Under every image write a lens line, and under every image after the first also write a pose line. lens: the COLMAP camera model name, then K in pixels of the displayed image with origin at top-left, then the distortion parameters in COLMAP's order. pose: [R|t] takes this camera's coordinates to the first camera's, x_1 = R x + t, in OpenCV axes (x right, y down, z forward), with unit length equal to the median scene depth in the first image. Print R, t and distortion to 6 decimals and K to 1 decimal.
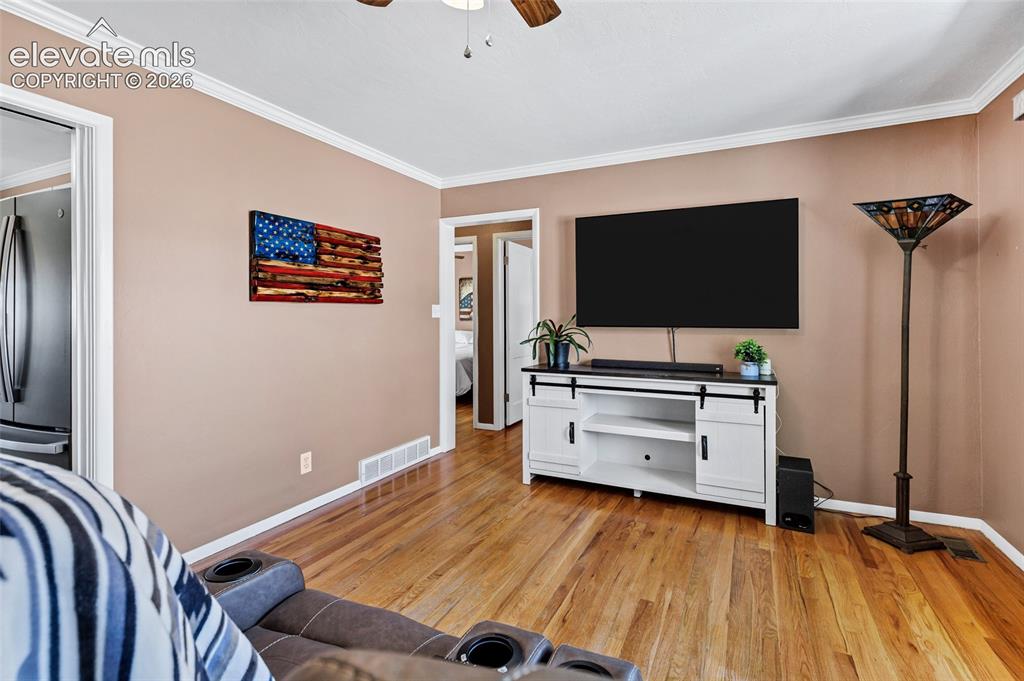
lens RADIAL K [[478.1, 0, 521.4], [0, 478.1, 314.6], [0, 0, 1]] dist [0.004388, -0.004829]
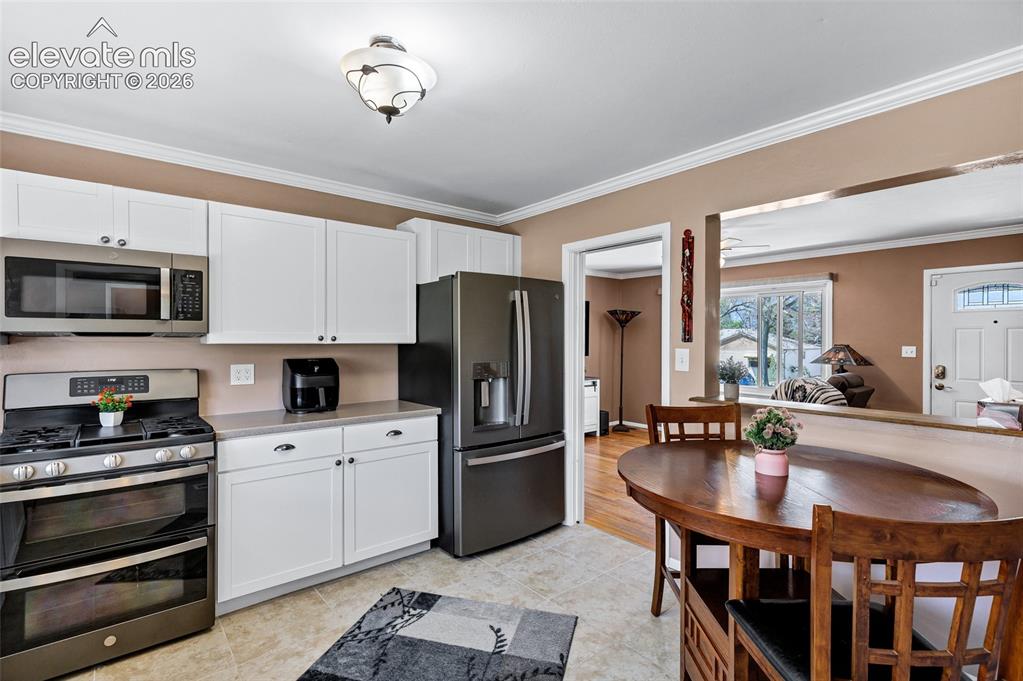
lens RADIAL K [[477.6, 0, 517.3], [0, 477.6, 338.0], [0, 0, 1]] dist [0.004388, -0.004829]
pose [[0.411903, 0.015628, 0.911094, -1.687608], [-0.015778, 0.999825, -0.010017, -0.029061], [-0.911091, -0.010249, 0.412077, 0.338376]]
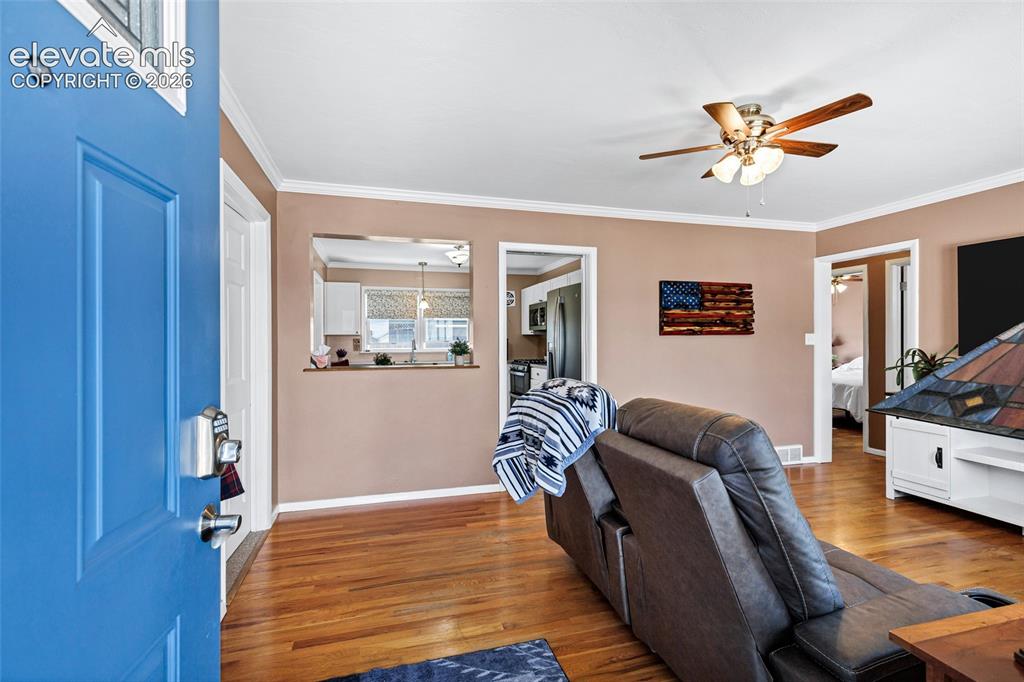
lens RADIAL K [[478.1, 0, 513.6], [0, 478.1, 337.6], [0, 0, 1]] dist [0.004388, -0.004829]
pose [[0.661613, -0.001540, -0.749844, 0.290863], [0.002999, 0.999995, 0.000593, -0.018694], [0.749840, -0.002641, 0.661614, -0.407696]]
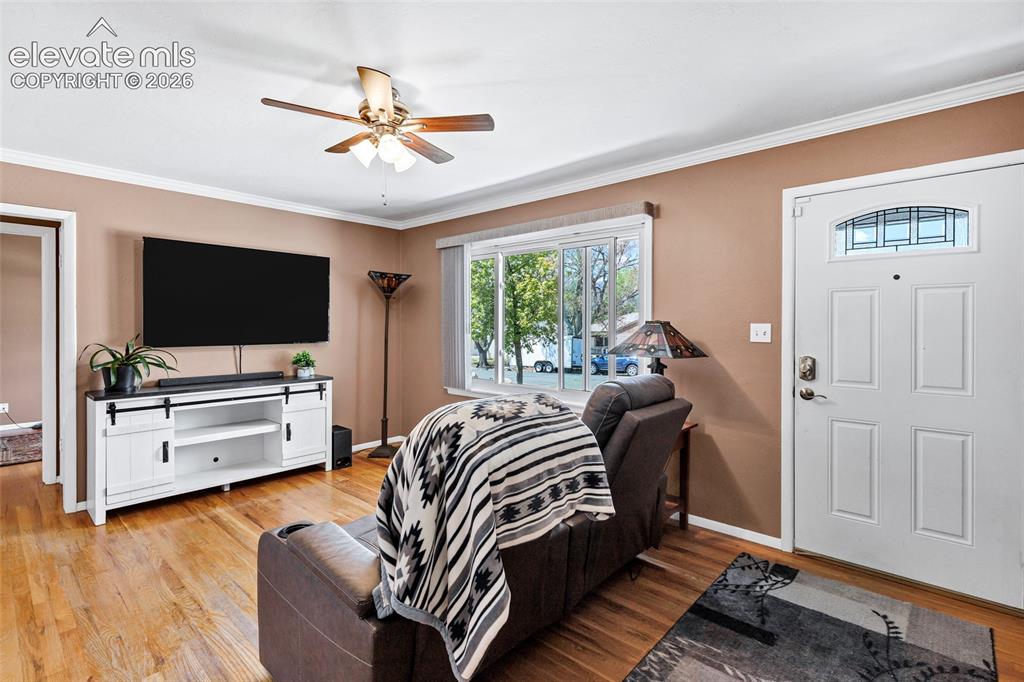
lens RADIAL K [[478.1, 0, 511.1], [0, 478.1, 321.4], [0, 0, 1]] dist [0.004388, -0.004829]
pose [[0.290640, 0.005586, 0.956816, -0.707343], [-0.005868, 0.999975, -0.004056, -0.034823], [-0.956815, -0.004435, 0.290665, -0.007608]]
